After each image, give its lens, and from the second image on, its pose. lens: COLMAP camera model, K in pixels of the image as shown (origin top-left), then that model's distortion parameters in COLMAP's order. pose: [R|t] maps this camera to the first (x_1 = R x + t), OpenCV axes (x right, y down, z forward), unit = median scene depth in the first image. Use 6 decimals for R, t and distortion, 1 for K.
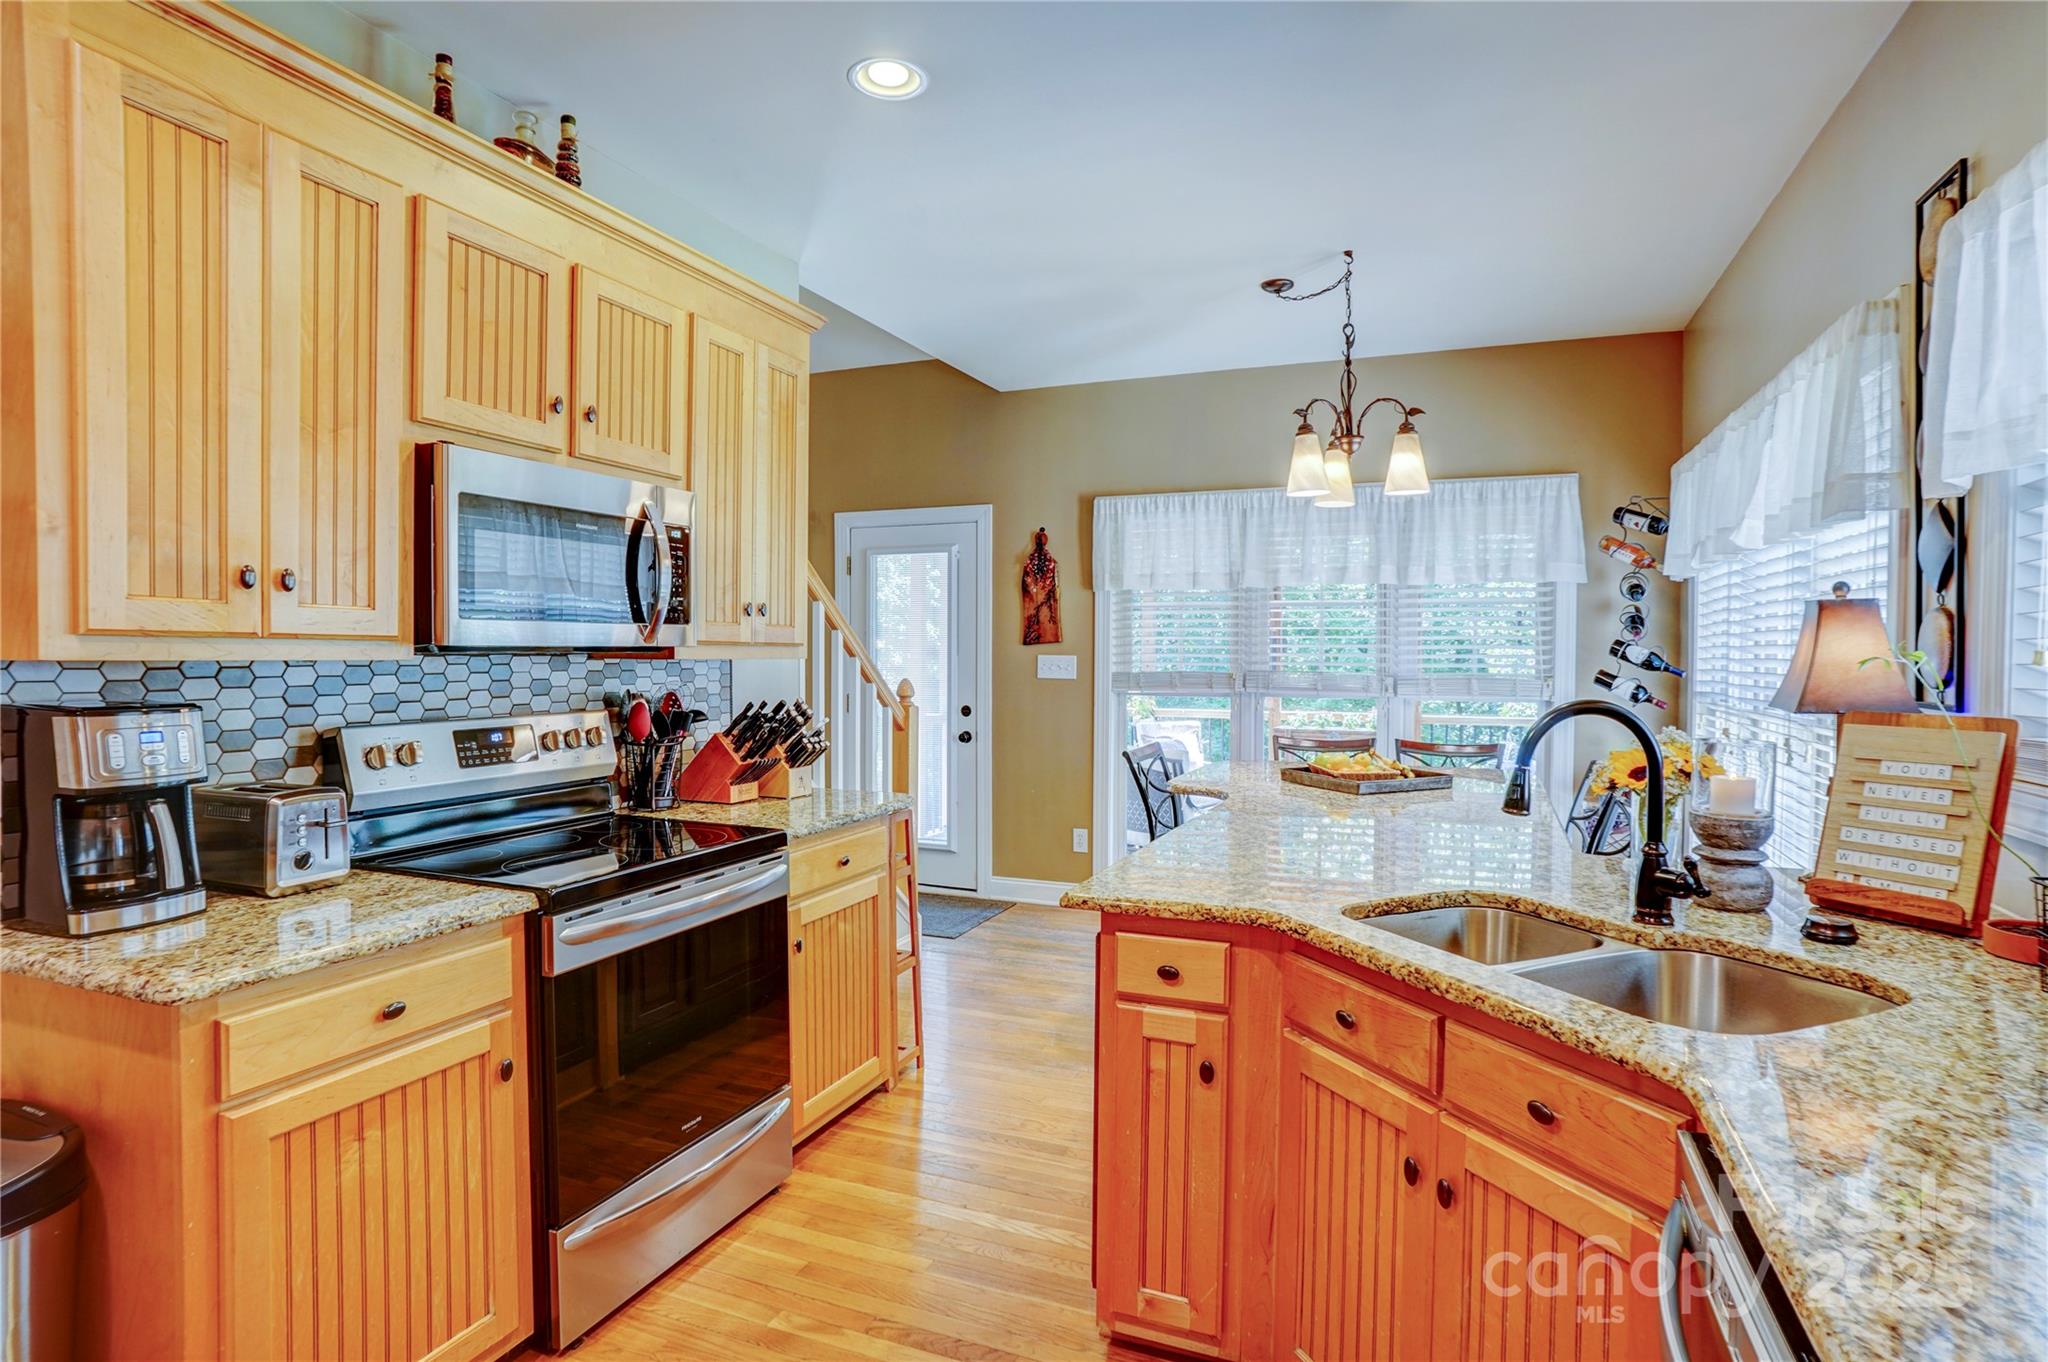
lens RADIAL K [[1078.9, 0, 1018.7], [0, 1078.9, 670.8], [0, 0, 1]] dist [-0.069028, 0.036729]
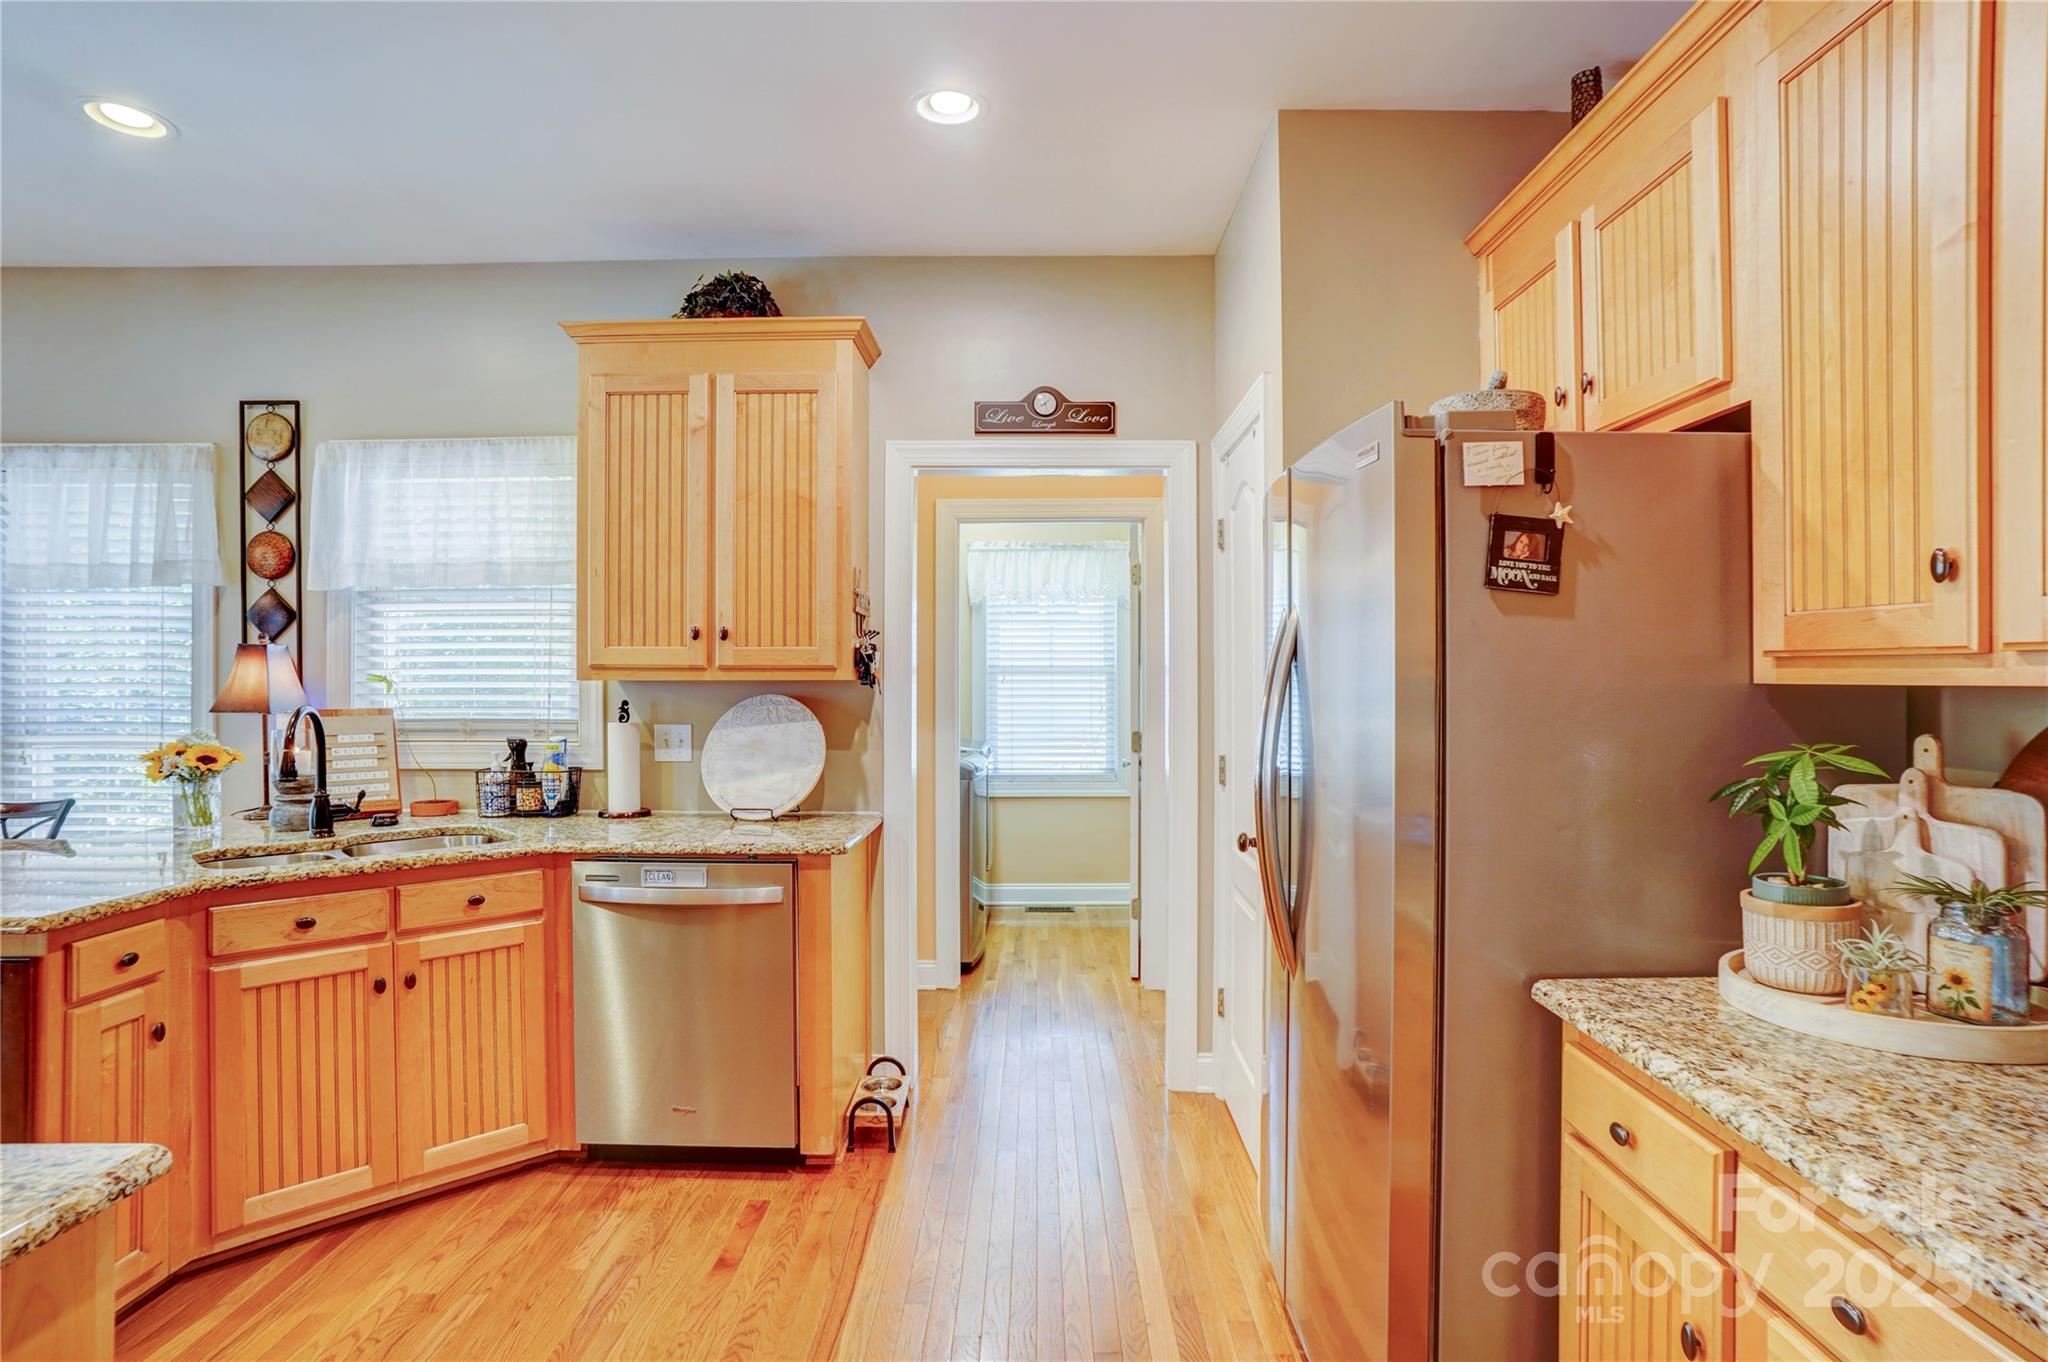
lens RADIAL K [[1078.9, 0, 1021.3], [0, 1078.9, 681.6], [0, 0, 1]] dist [-0.069028, 0.036729]
pose [[-0.377344, -0.003689, 0.926066, -1.407063], [0.017246, 0.999791, 0.011010, -0.008687], [-0.925912, 0.020126, -0.377202, 0.612416]]
